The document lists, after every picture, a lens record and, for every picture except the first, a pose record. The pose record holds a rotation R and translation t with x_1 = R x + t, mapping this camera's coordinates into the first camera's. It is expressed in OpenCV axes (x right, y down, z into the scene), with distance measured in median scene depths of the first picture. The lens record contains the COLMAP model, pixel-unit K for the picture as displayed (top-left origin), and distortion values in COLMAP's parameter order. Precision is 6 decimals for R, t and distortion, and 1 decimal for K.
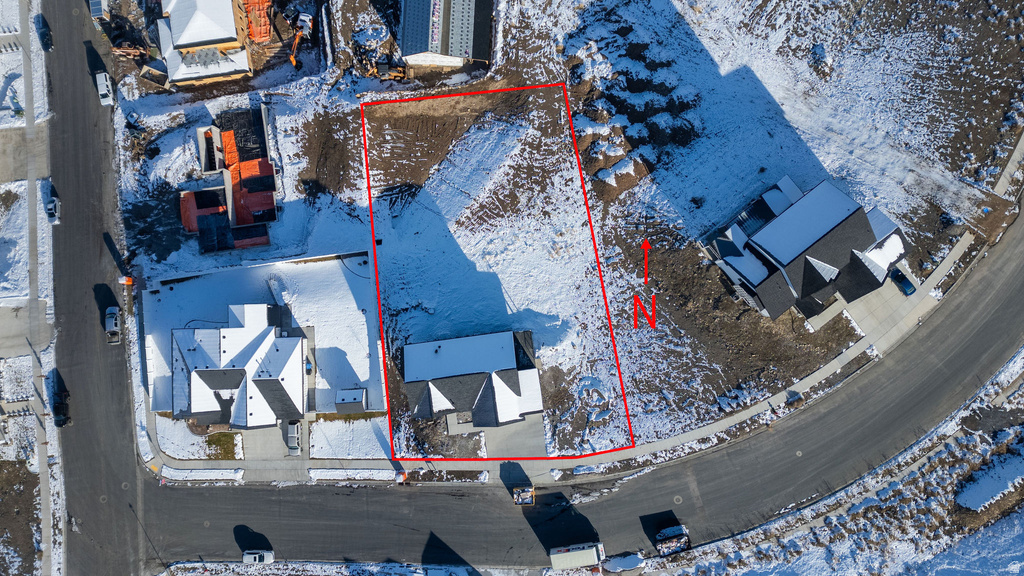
lens RADIAL K [[715.9, 0, 512.0], [0, 715.9, 288.0], [0, 0, 1]] dist [0.033270, -0.002753]
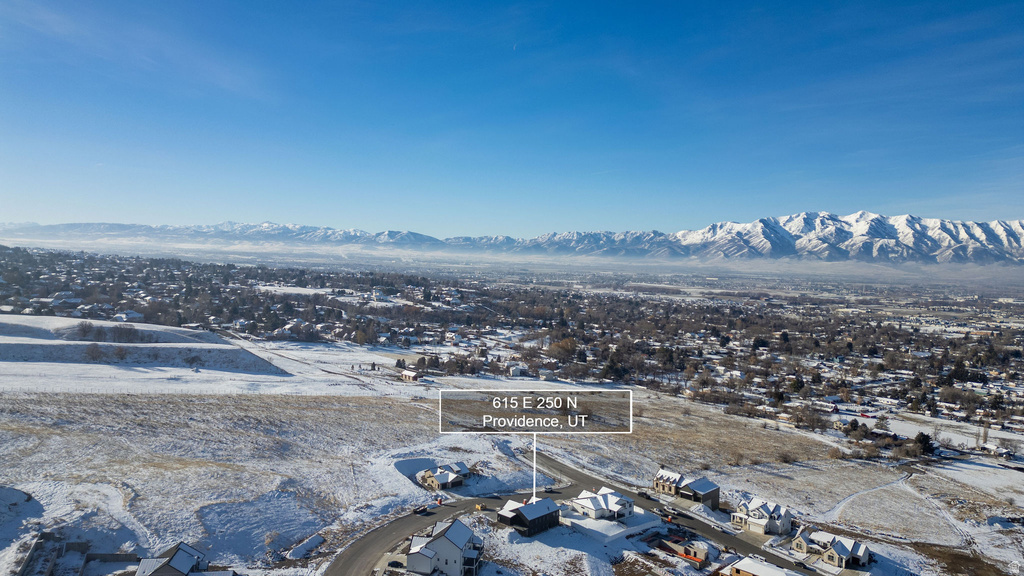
lens RADIAL K [[715.9, 0, 512.0], [0, 715.9, 288.0], [0, 0, 1]] dist [0.033270, -0.002753]
pose [[-0.777431, 0.051074, -0.626891, 1.364638], [-0.628693, -0.033644, 0.776925, -1.569848], [0.018590, 0.998128, 0.058266, 0.126458]]
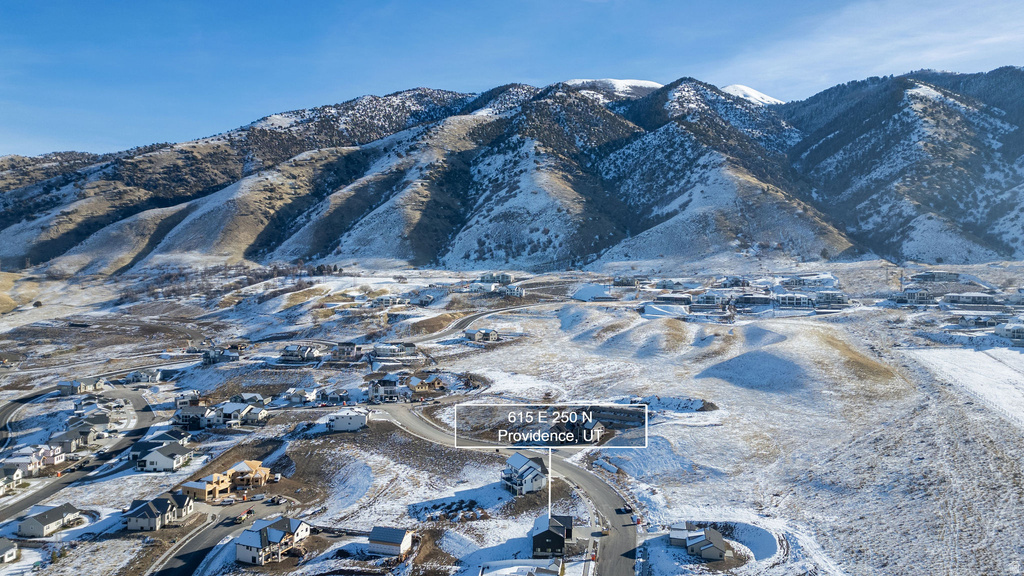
lens RADIAL K [[715.9, 0, 512.0], [0, 715.9, 288.0], [0, 0, 1]] dist [0.033270, -0.002753]
pose [[0.214262, 0.016309, 0.976640, -2.262886], [0.975733, 0.042617, -0.214775, 0.446819], [-0.045124, 0.998958, -0.006782, 0.237086]]
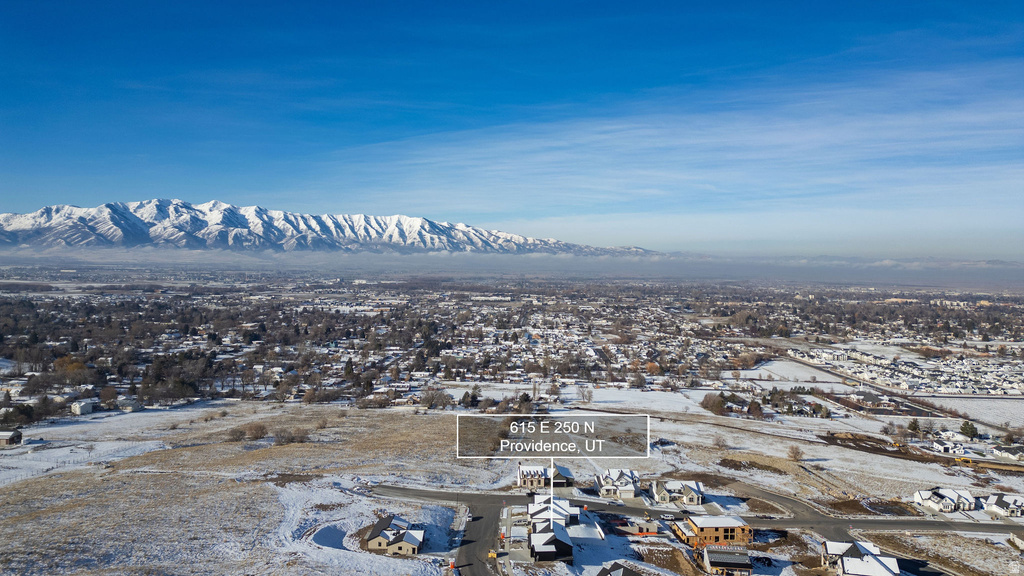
lens RADIAL K [[715.9, 0, 512.0], [0, 715.9, 288.0], [0, 0, 1]] dist [0.033270, -0.002753]
pose [[-0.027042, 0.085261, -0.995992, 1.900653], [-0.999625, 0.001927, 0.027305, 0.181071], [0.004247, 0.996357, 0.085177, 0.081710]]
